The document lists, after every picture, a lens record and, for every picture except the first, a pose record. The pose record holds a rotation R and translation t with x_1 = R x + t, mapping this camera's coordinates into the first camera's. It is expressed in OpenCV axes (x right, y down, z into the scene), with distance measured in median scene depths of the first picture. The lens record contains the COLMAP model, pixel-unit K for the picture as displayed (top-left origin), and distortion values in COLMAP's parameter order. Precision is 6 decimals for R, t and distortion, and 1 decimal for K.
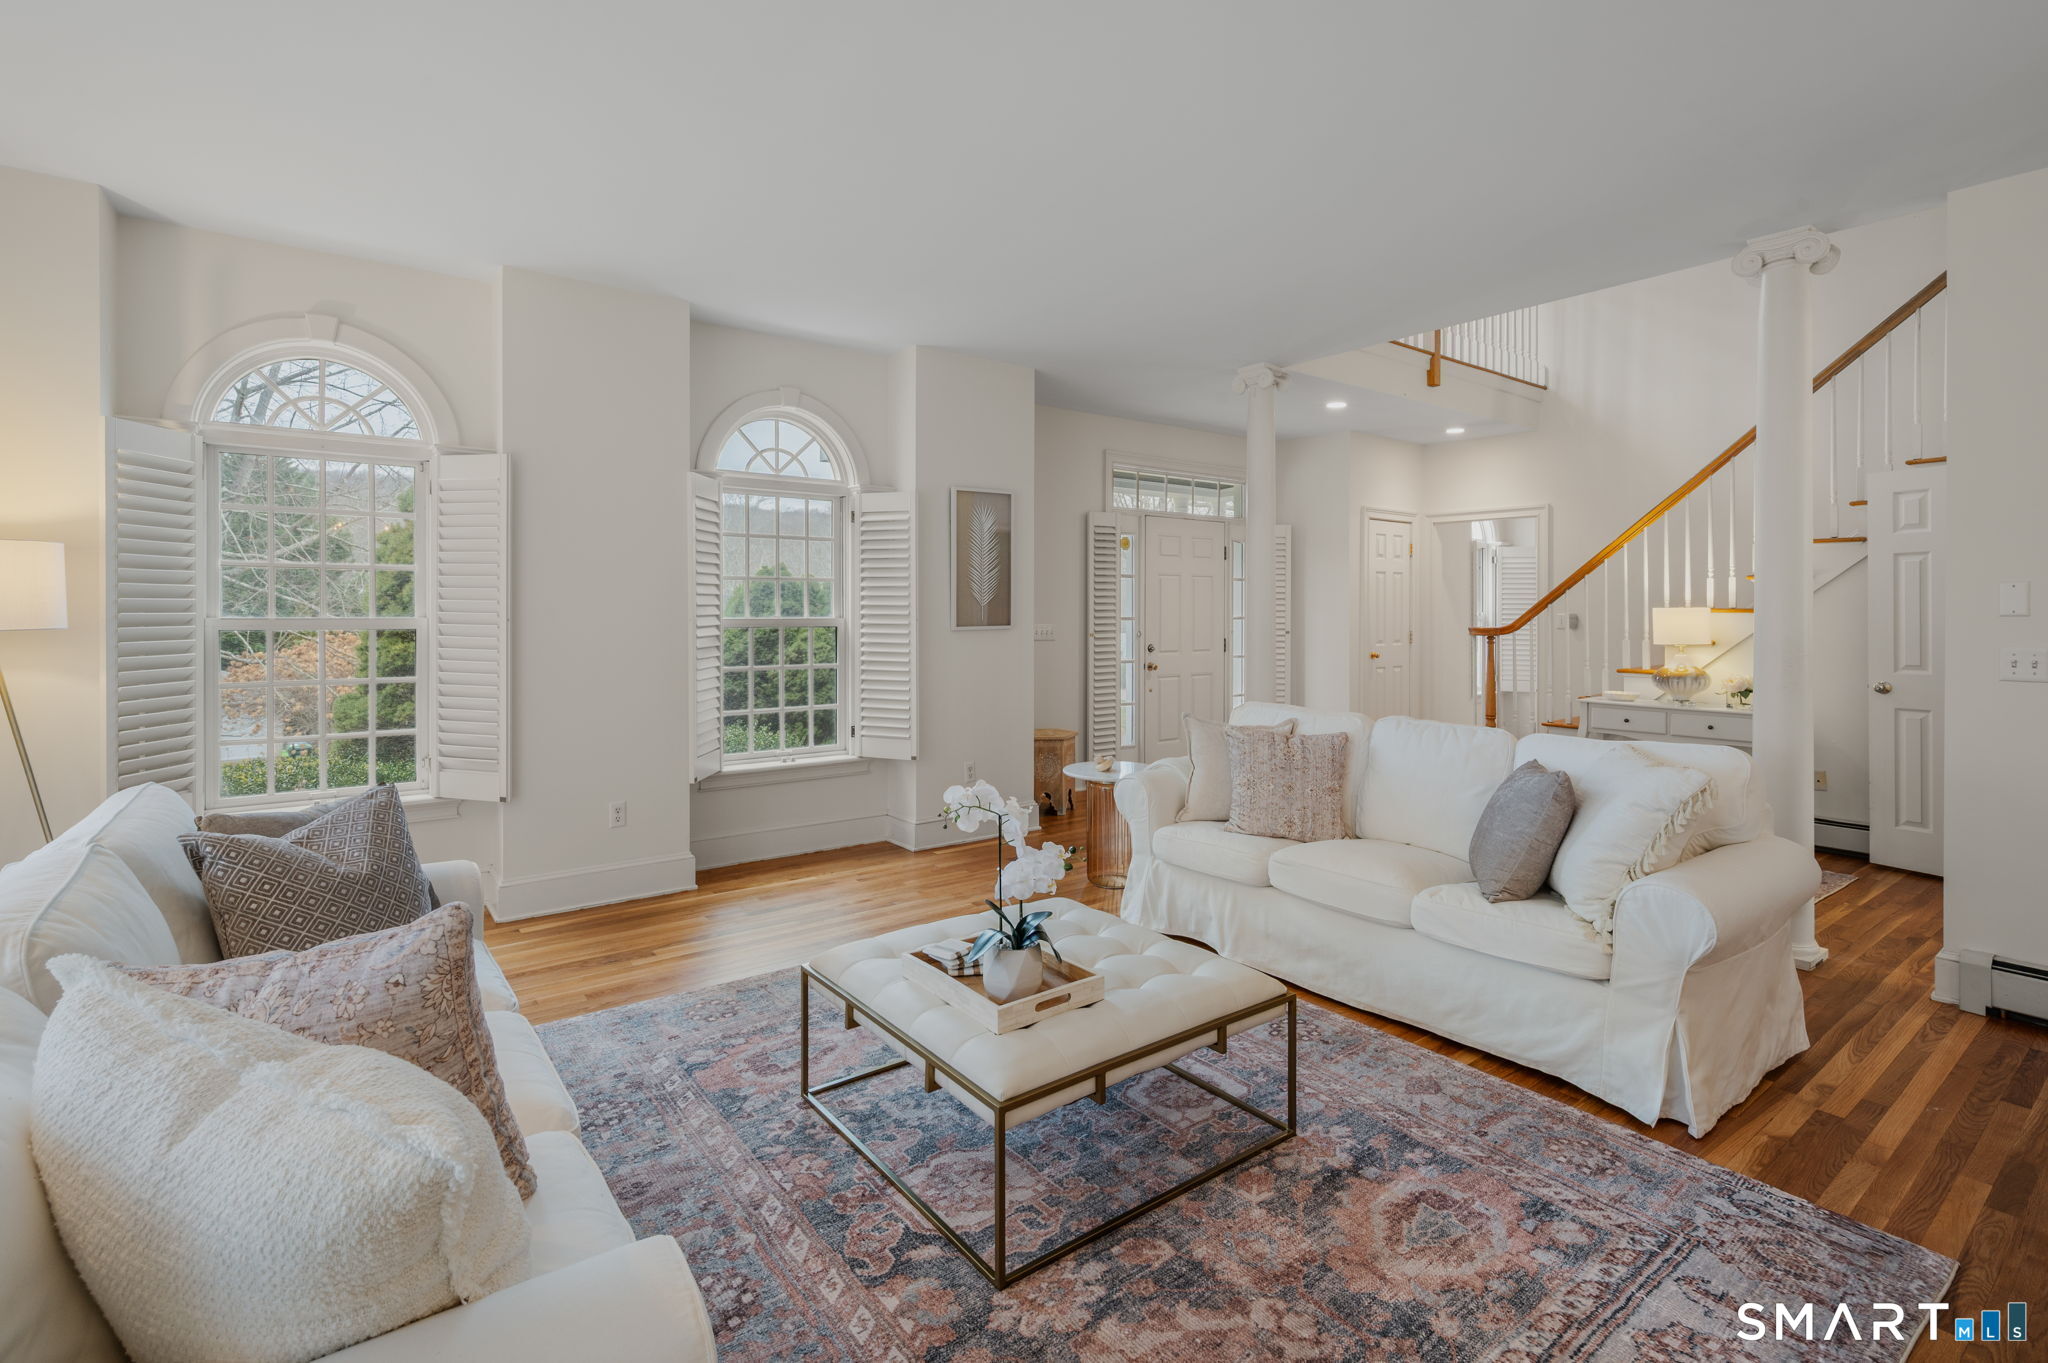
lens RADIAL K [[953.6, 0, 1022.6], [0, 953.6, 612.7], [0, 0, 1]] dist [0.001847, 0.000451]
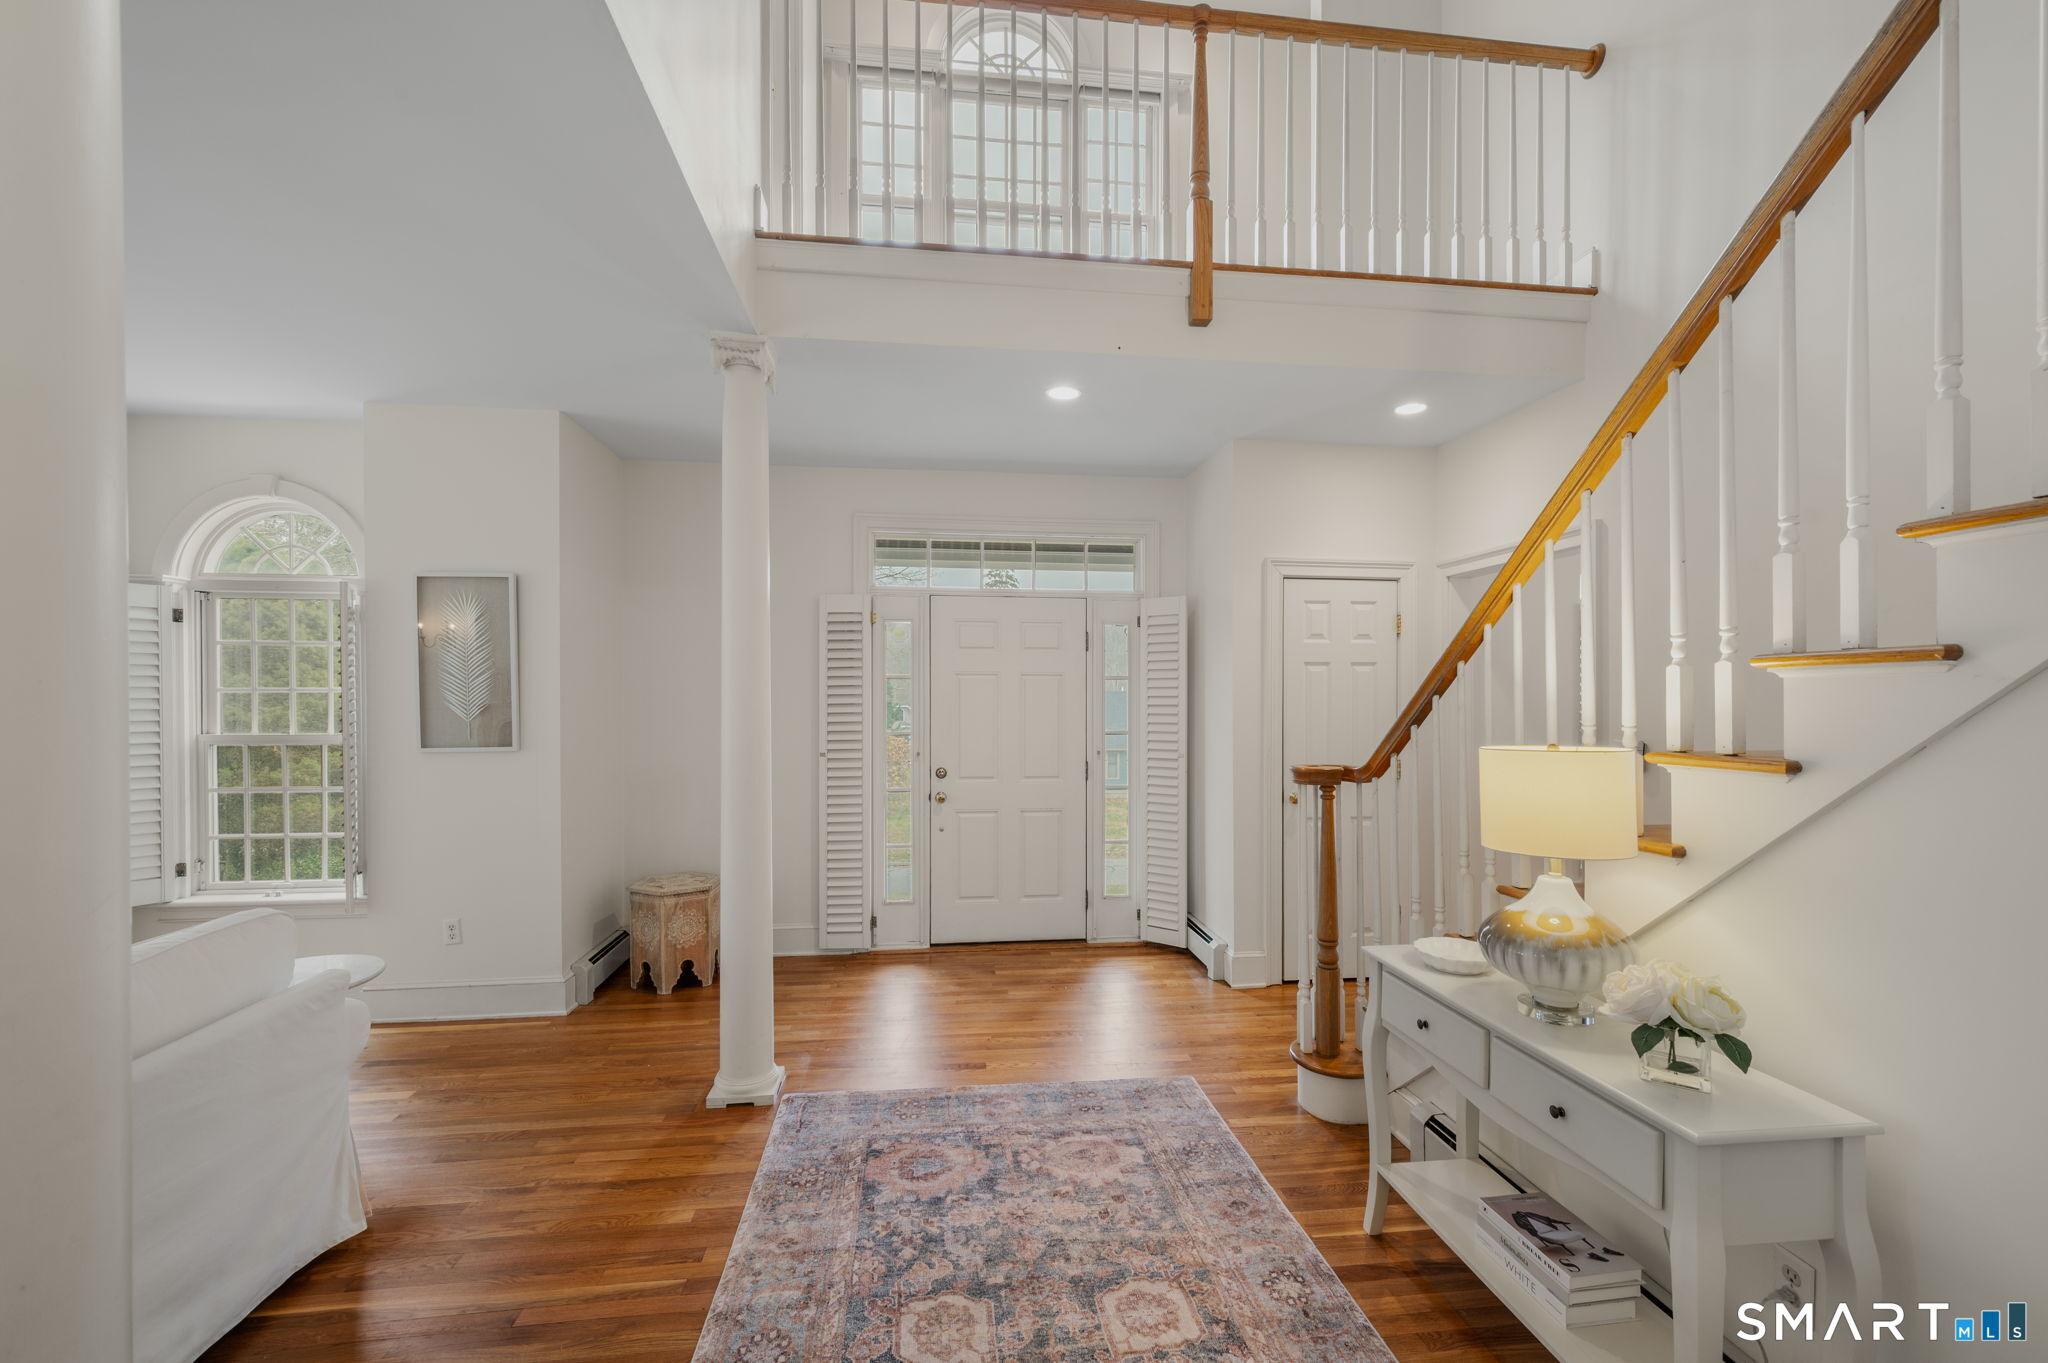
lens RADIAL K [[823.3, 0, 1019.6], [0, 823.3, 701.6], [0, 0, 1]] dist [-0.001022, -0.000010]
pose [[0.860315, 0.000469, -0.509762, 0.766840], [-0.003172, 0.999985, -0.004435, -0.023994], [0.509752, 0.005433, 0.860304, 0.713132]]
